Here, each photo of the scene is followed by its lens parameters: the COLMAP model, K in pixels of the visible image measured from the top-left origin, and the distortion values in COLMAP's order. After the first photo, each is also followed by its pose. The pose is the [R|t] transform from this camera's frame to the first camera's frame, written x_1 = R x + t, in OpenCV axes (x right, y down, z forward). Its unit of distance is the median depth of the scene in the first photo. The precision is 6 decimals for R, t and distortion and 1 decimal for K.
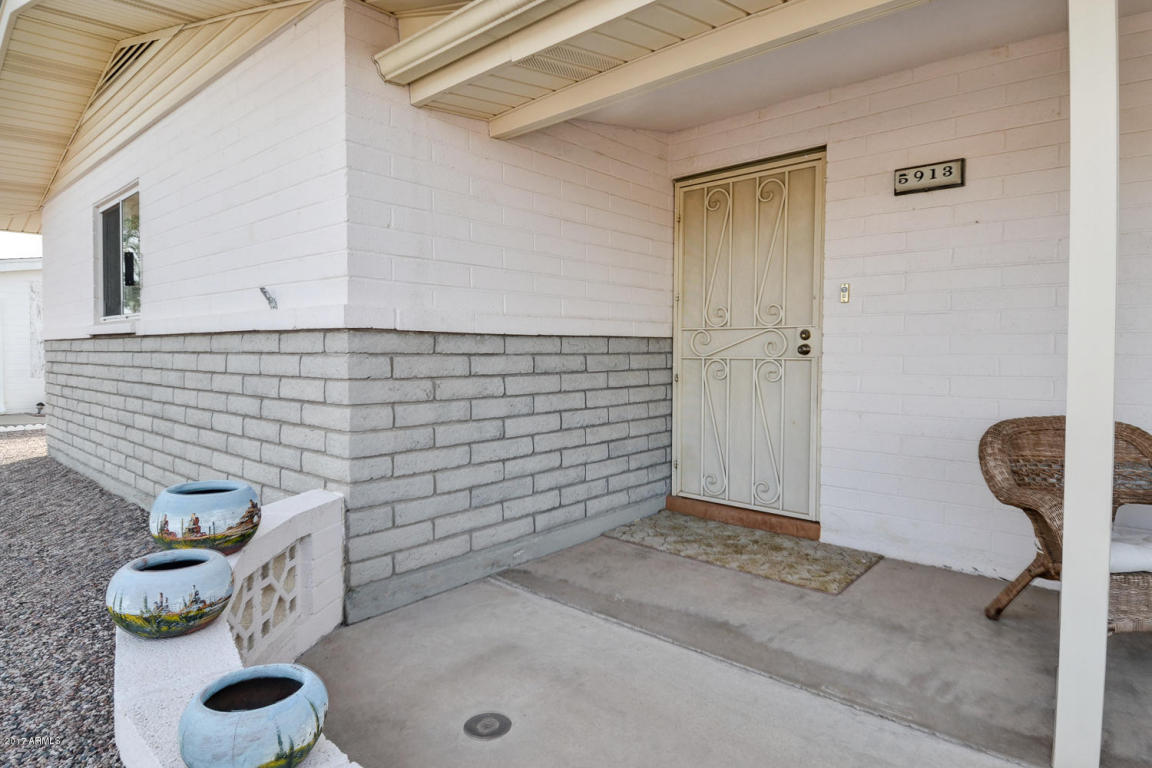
lens RADIAL K [[628.9, 0, 576.8], [0, 628.9, 371.4], [0, 0, 1]] dist [0.006236, 0.000395]
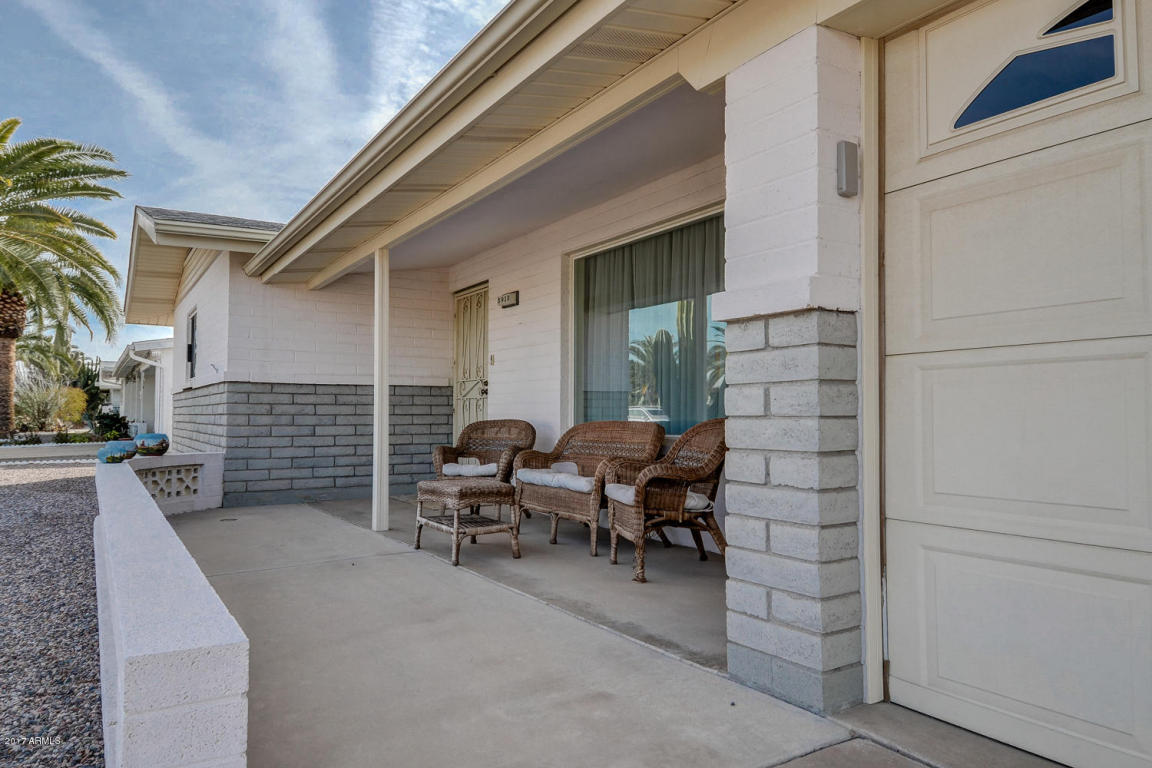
lens RADIAL K [[754.4, 0, 542.0], [0, 754.4, 388.2], [0, 0, 1]] dist [0.063699, -0.069636]
pose [[0.948156, -0.005898, -0.317750, 1.369185], [-0.015028, 0.997877, -0.063366, 0.099283], [0.317449, 0.064856, 0.946055, -1.094251]]
